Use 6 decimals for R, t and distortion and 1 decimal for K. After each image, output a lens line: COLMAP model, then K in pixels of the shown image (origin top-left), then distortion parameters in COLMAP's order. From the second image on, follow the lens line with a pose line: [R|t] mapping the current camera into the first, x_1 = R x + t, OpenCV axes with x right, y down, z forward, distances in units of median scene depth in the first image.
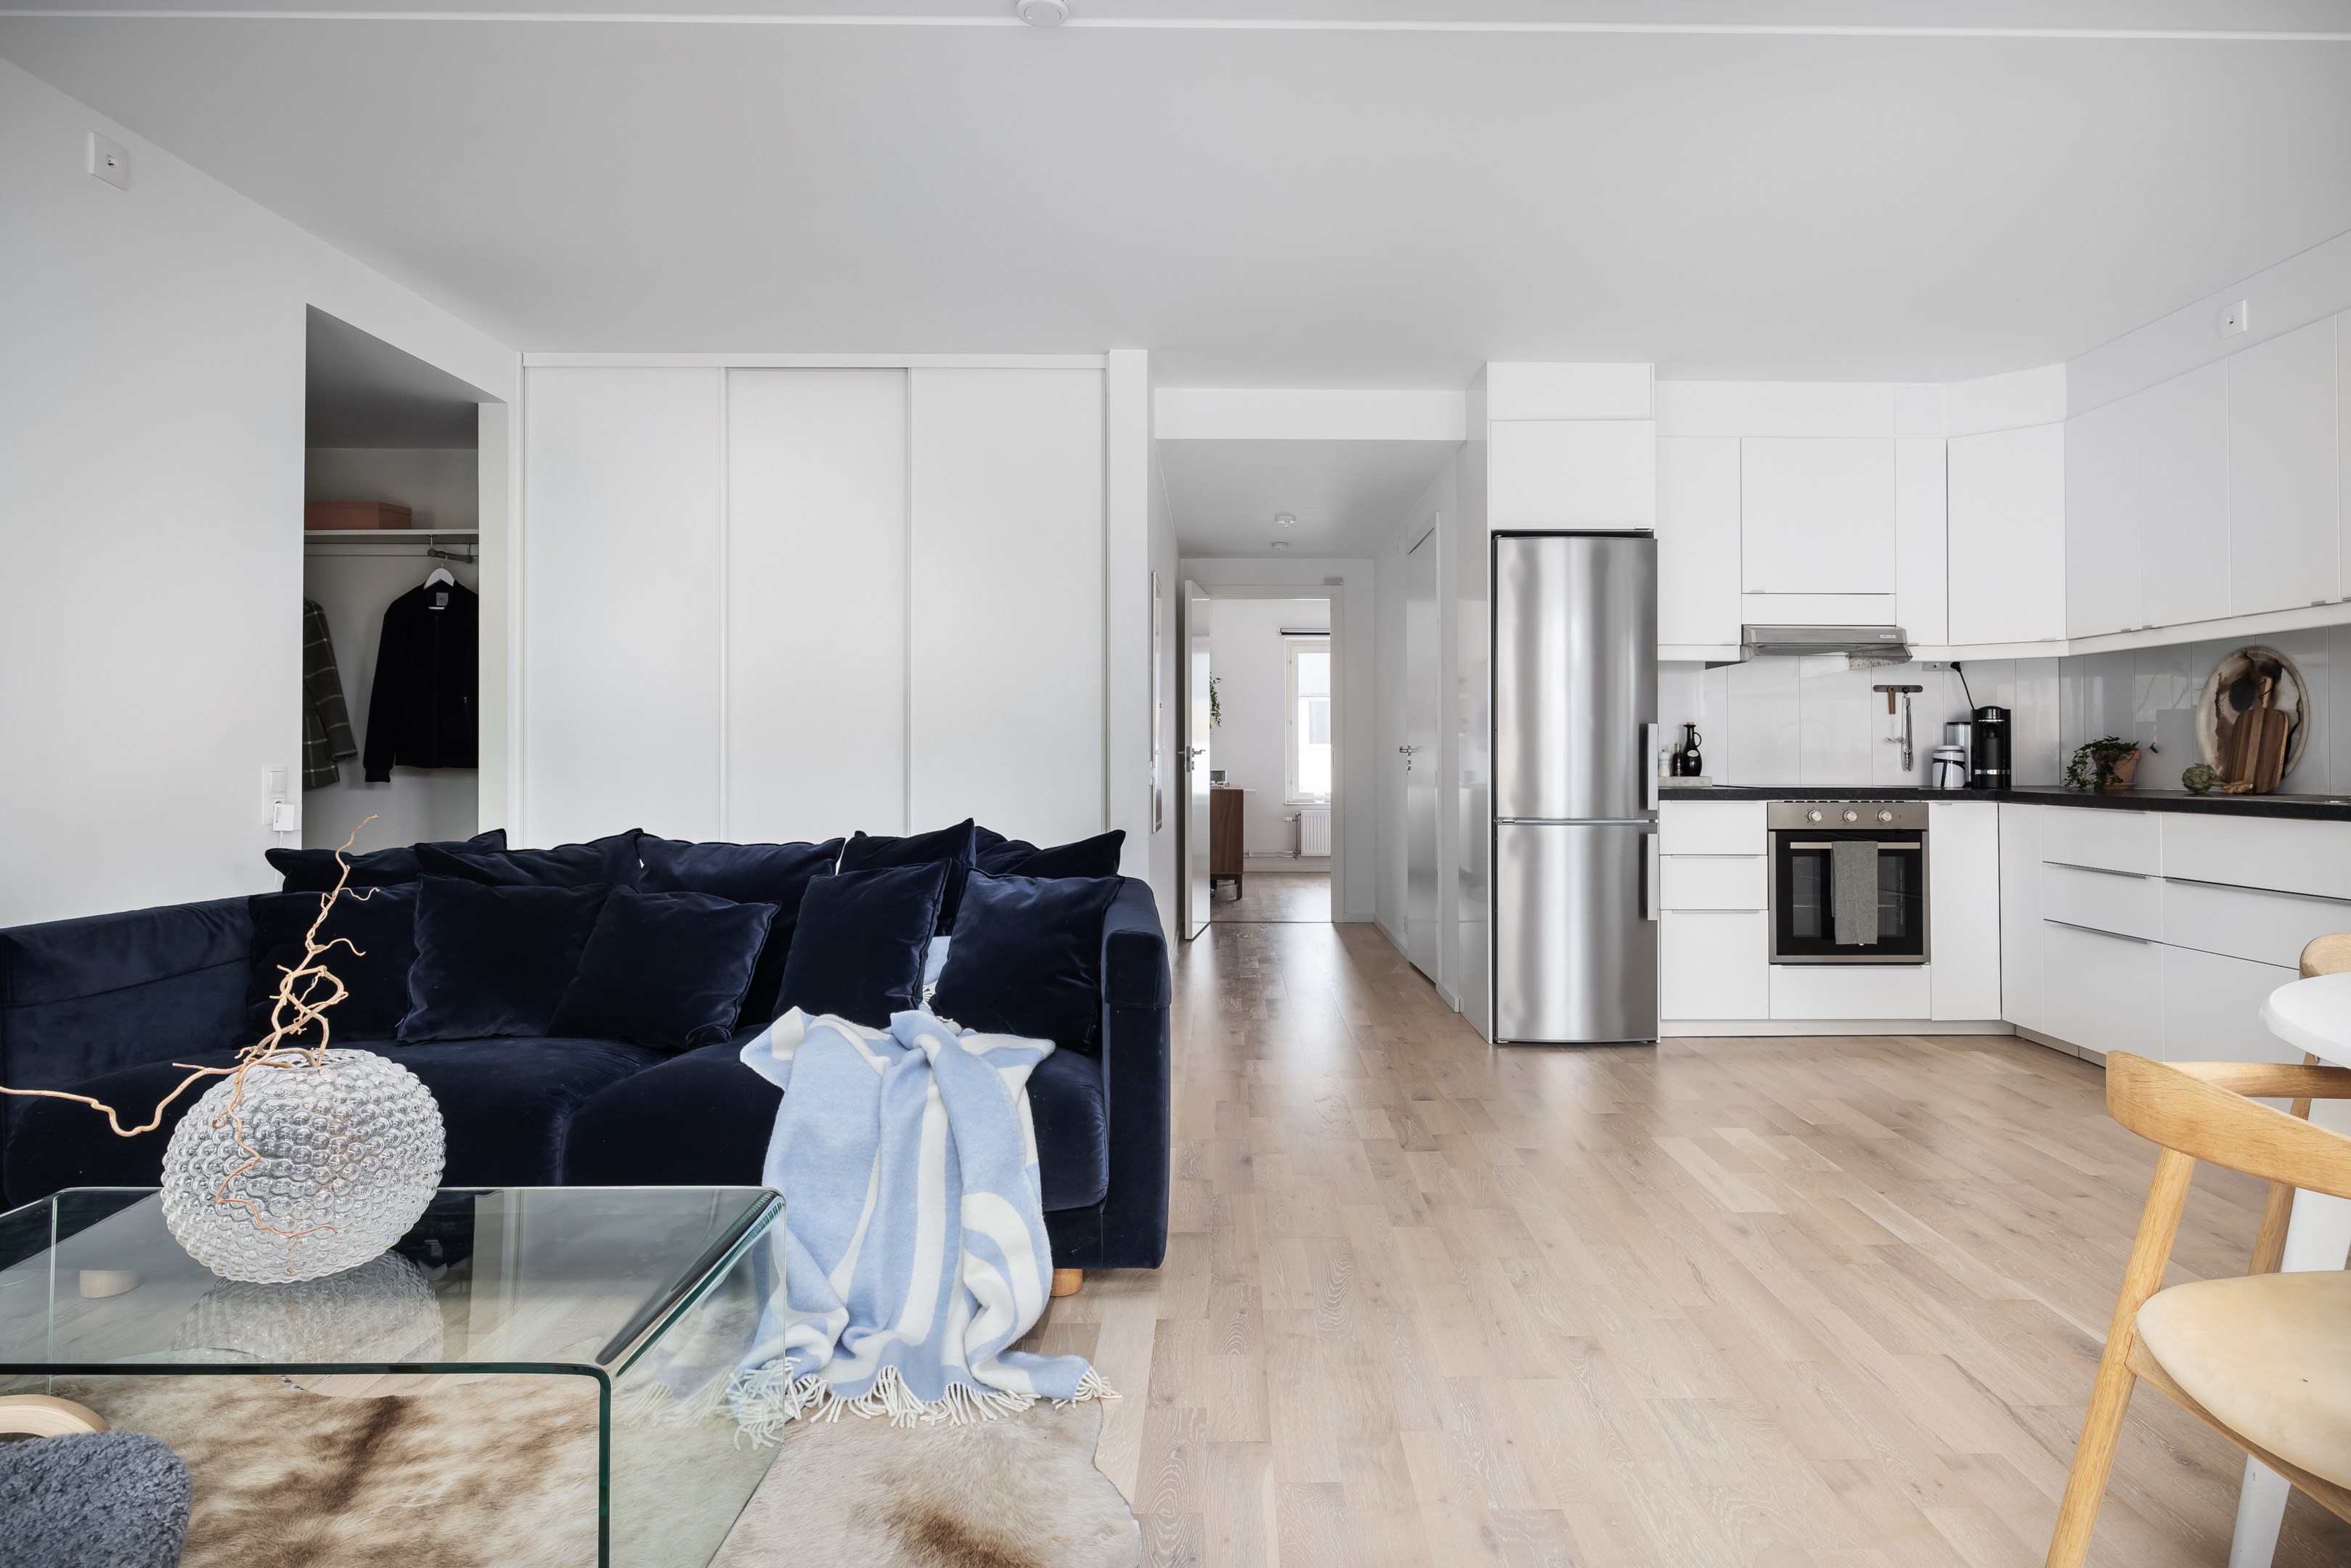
lens RADIAL K [[1353.9, 0, 1252.8], [0, 1353.9, 734.5], [0, 0, 1]] dist [-0.000017, 0.000230]
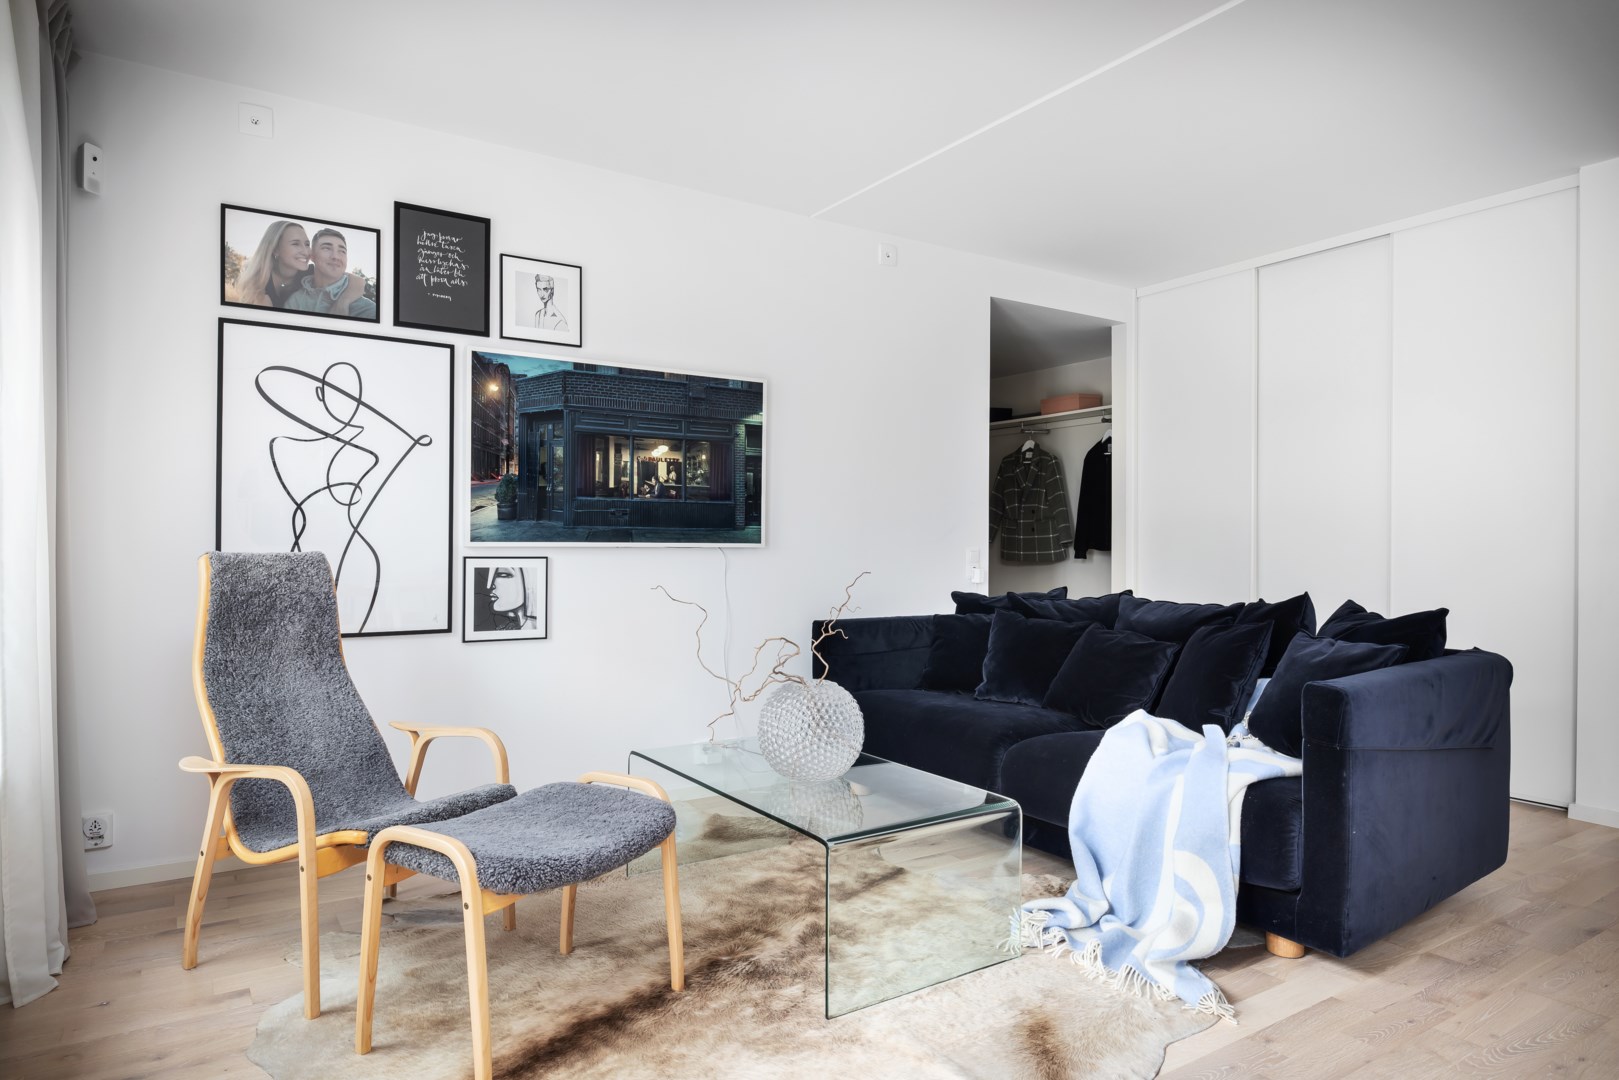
lens RADIAL K [[979.3, 0, 804.4], [0, 979.3, 542.5], [0, 0, 1]] dist [0.001138, -0.003137]
pose [[0.529037, 0.002162, -0.848596, 0.222160], [0.009332, 0.999921, 0.008366, 0.001297], [0.848548, -0.012345, 0.528975, 0.059517]]
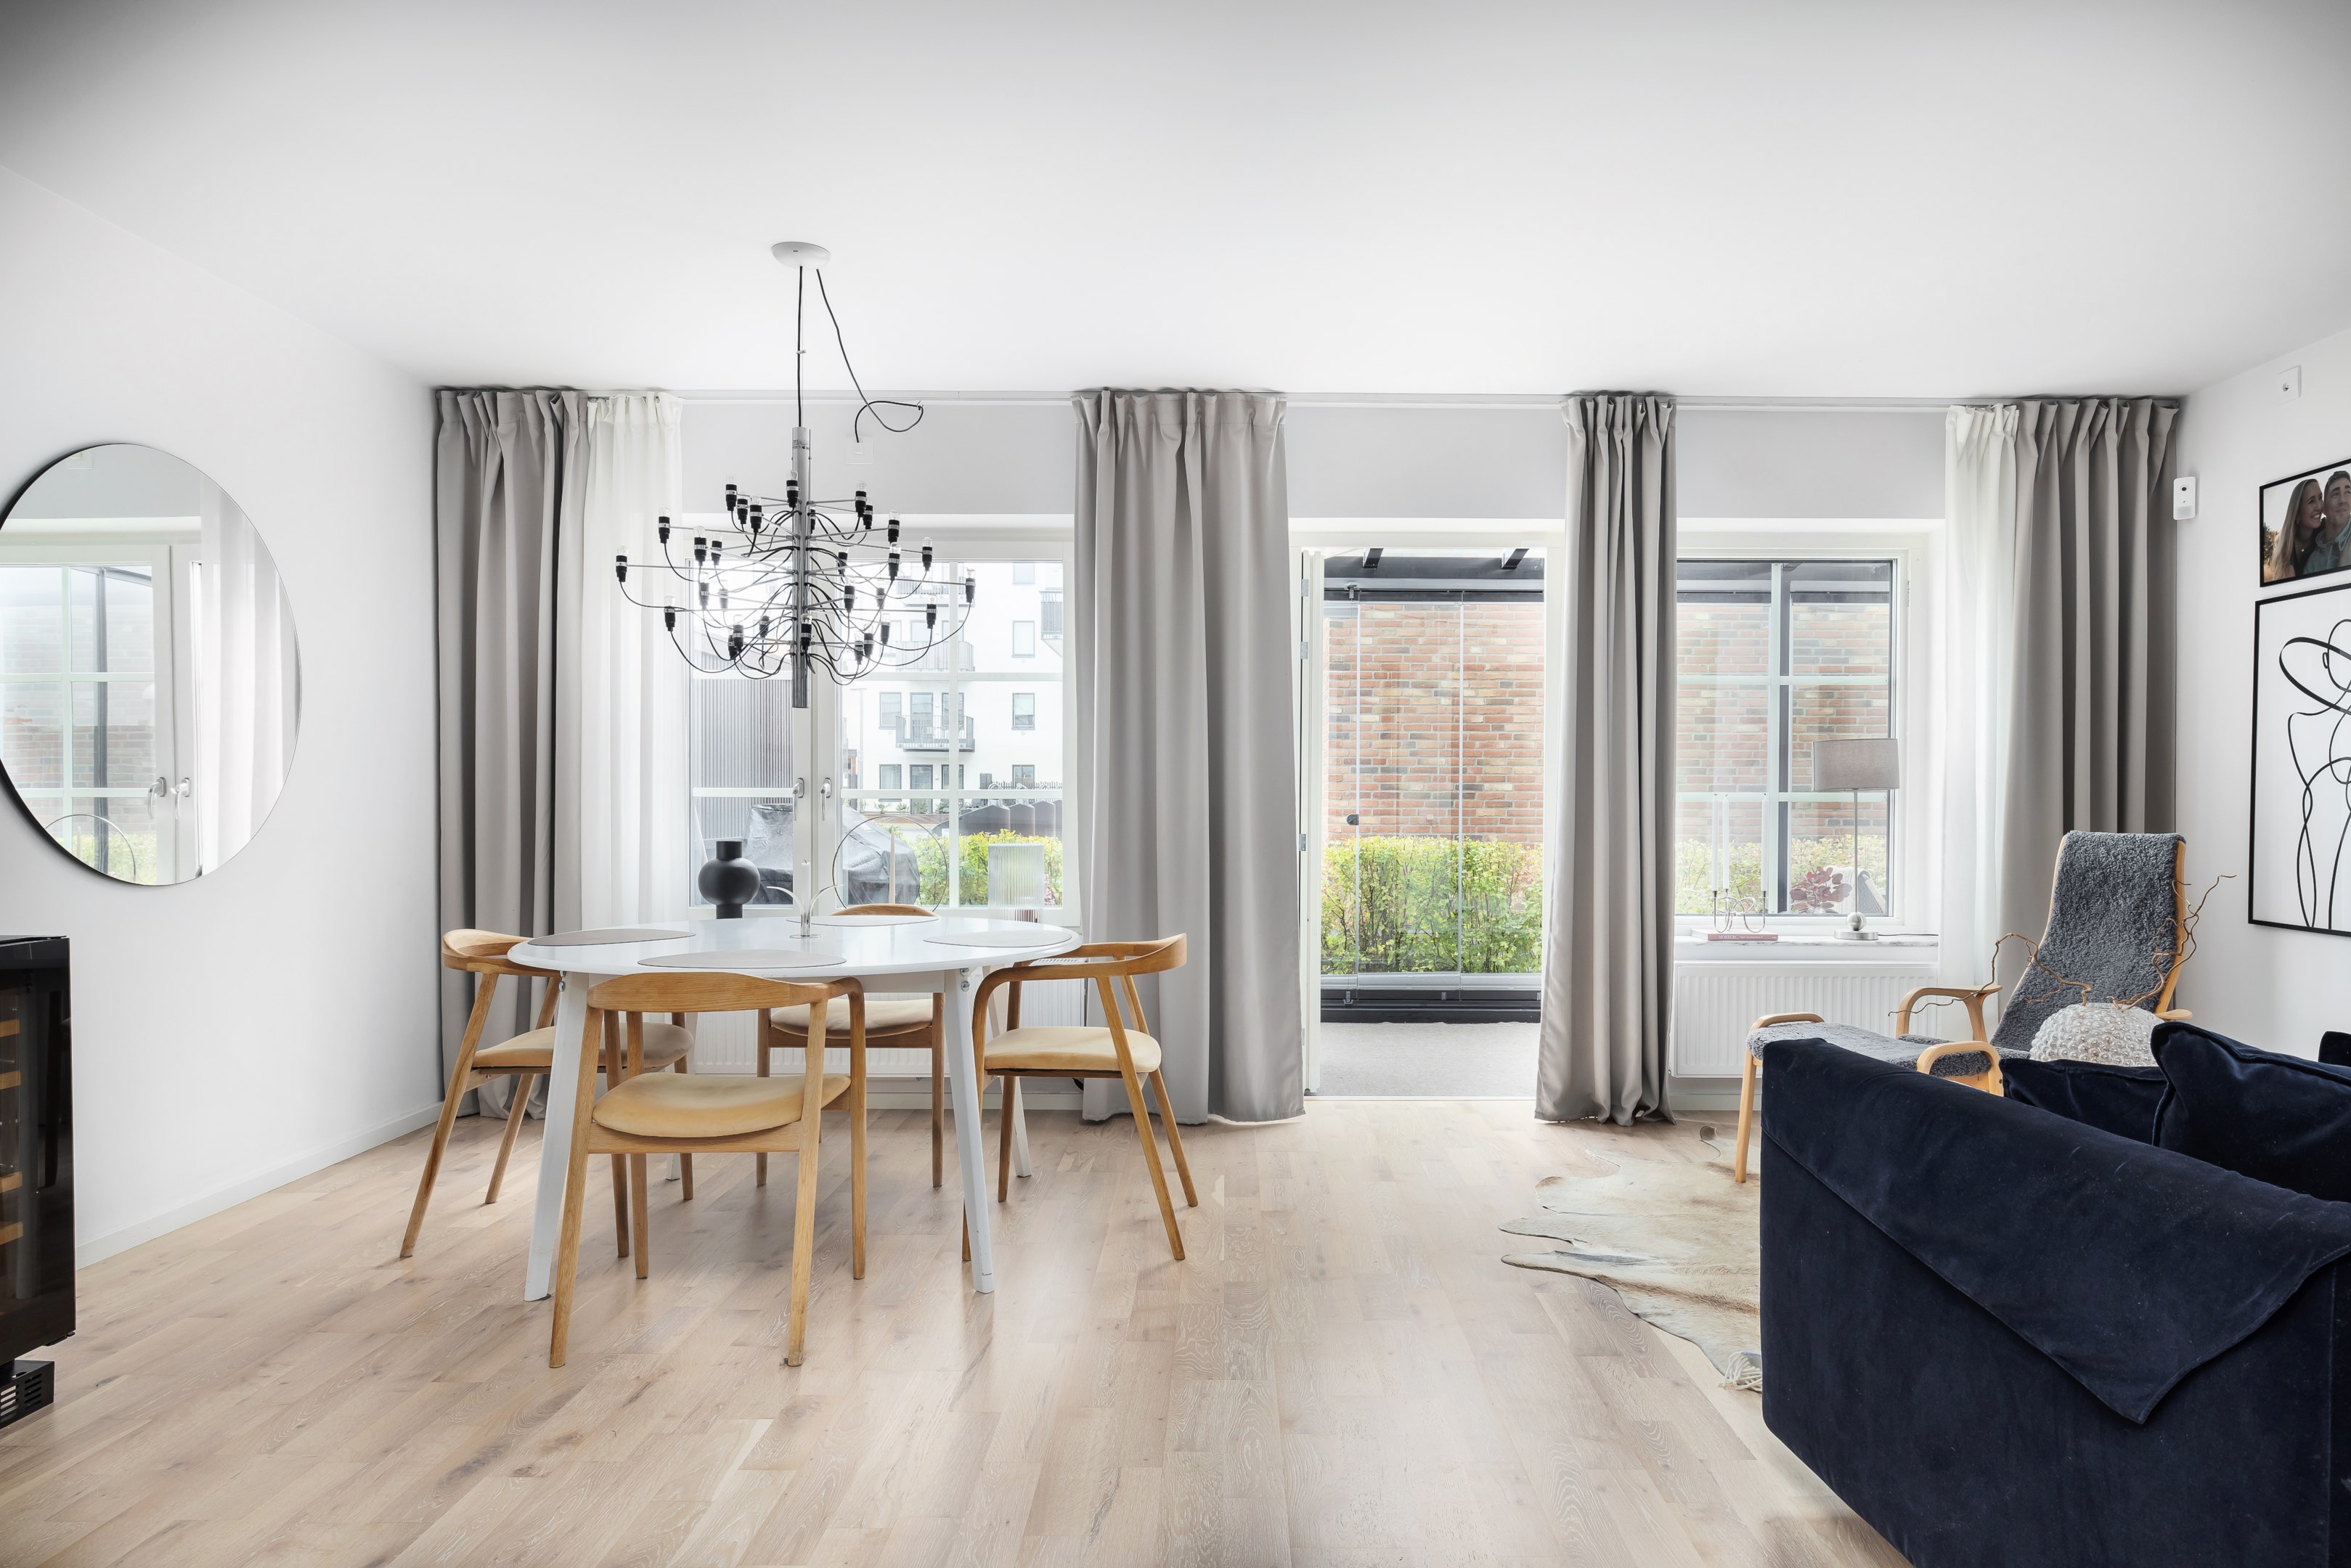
lens RADIAL K [[1451.7, 0, 1231.7], [0, 1451.7, 816.9], [0, 0, 1]] dist [0.001784, 0.000061]
pose [[-0.999841, -0.004450, 0.017242, 0.134850], [-0.004534, 0.999978, -0.004851, 0.005368], [-0.017220, -0.004928, -0.999840, 1.012446]]
